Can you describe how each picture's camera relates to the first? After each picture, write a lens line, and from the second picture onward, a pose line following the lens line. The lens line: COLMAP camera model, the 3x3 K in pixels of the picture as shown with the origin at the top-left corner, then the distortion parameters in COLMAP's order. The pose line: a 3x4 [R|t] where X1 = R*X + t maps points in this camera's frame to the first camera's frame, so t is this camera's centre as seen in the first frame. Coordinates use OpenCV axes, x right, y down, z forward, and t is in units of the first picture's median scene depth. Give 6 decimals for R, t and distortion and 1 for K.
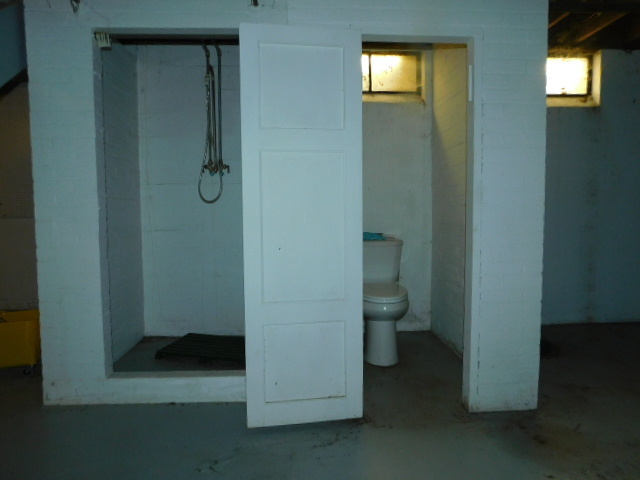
lens RADIAL K [[431.2, 0, 320.0], [0, 431.2, 240.0], [0, 0, 1]] dist [-0.018474, 0.005466]
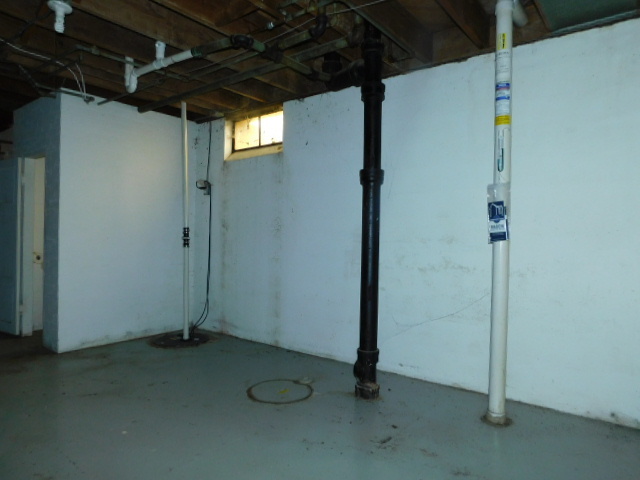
lens RADIAL K [[431.2, 0, 320.0], [0, 431.2, 240.0], [0, 0, 1]] dist [-0.018474, 0.005466]
pose [[0.772629, 0.024933, -0.634367, 1.419639], [-0.063684, 0.997232, -0.038369, -0.043745], [0.631655, 0.070044, 0.772079, 0.199920]]
